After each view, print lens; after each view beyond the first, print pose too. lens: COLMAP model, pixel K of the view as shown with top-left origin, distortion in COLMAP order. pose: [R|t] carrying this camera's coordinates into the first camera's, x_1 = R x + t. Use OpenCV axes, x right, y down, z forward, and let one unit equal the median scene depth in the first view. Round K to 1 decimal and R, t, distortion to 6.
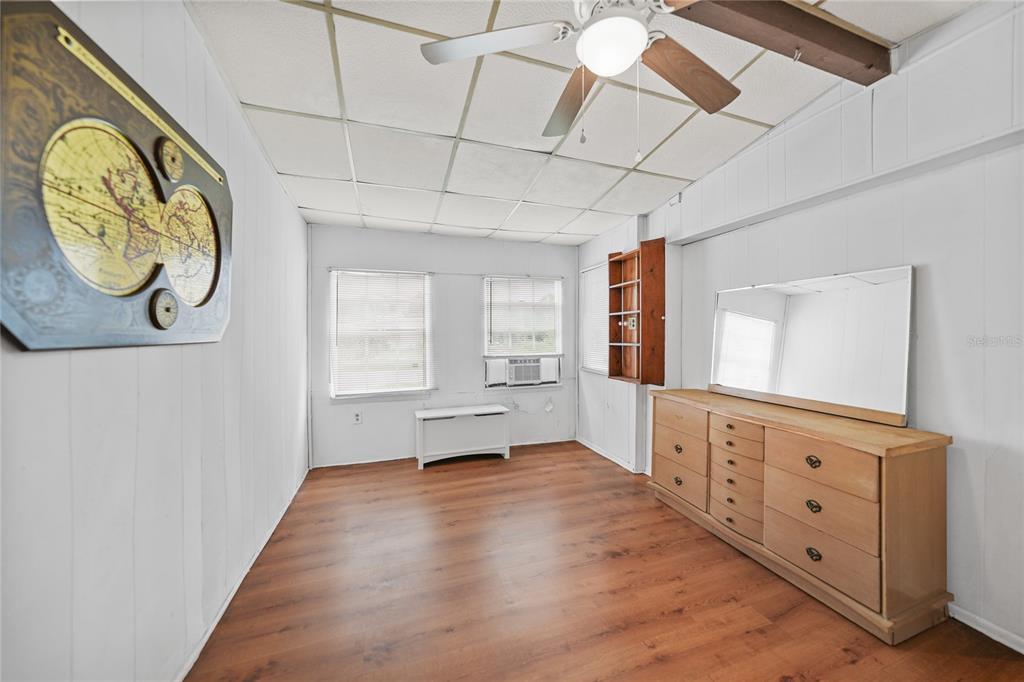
lens RADIAL K [[356.5, 0, 513.3], [0, 356.5, 334.3], [0, 0, 1]] dist [-0.006976, 0.000132]
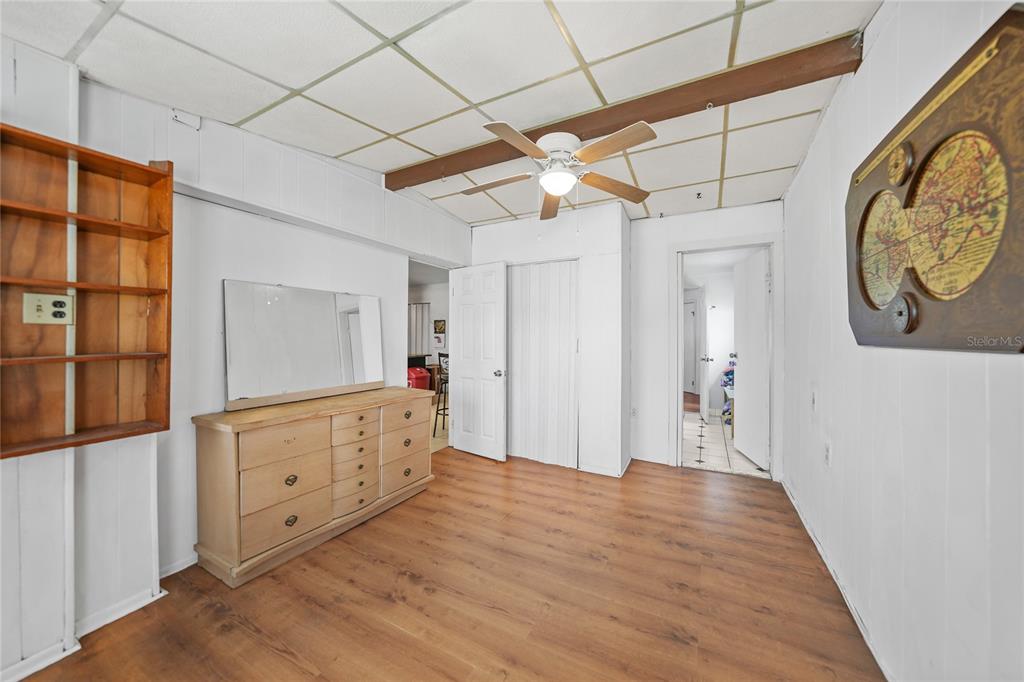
lens RADIAL K [[360.4, 0, 512.0], [0, 360.4, 341.0], [0, 0, 1]] dist [-0.012466, 0.000254]
pose [[-0.680646, -0.010631, 0.732535, -0.518535], [-0.002568, 0.999923, 0.012126, 0.000611], [-0.732608, 0.006372, -0.680621, 1.355608]]
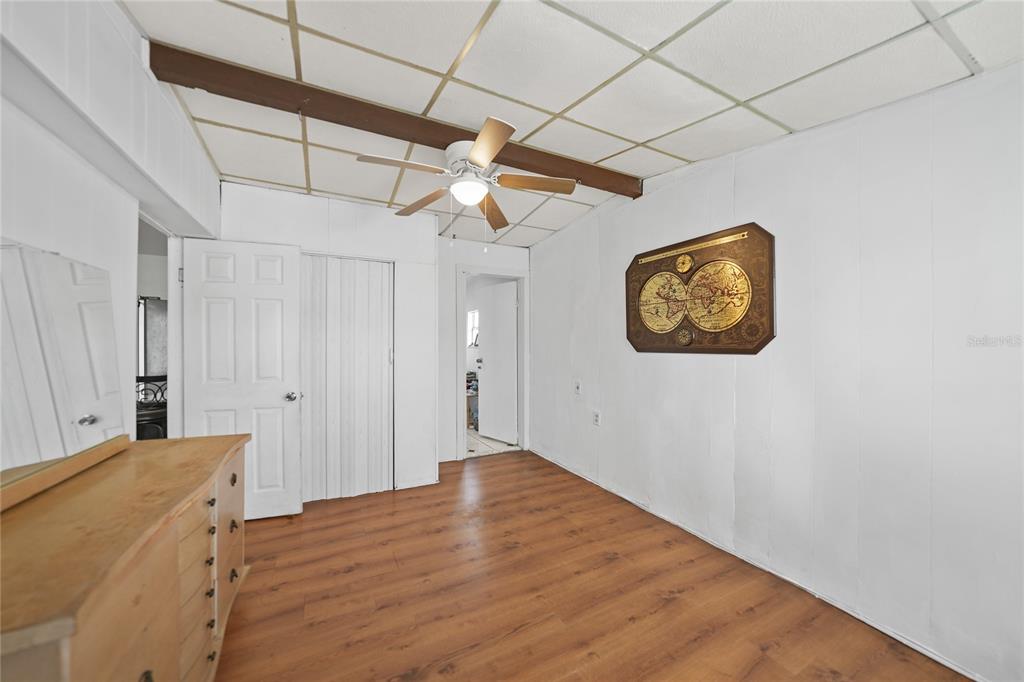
lens RADIAL K [[362.8, 0, 513.7], [0, 362.8, 350.1], [0, 0, 1]] dist [-0.023822, 0.000118]
pose [[-0.987997, -0.001922, -0.154464, 0.185395], [-0.003989, 0.999907, 0.013069, -0.005620], [0.154424, 0.013529, -0.987912, 1.587886]]
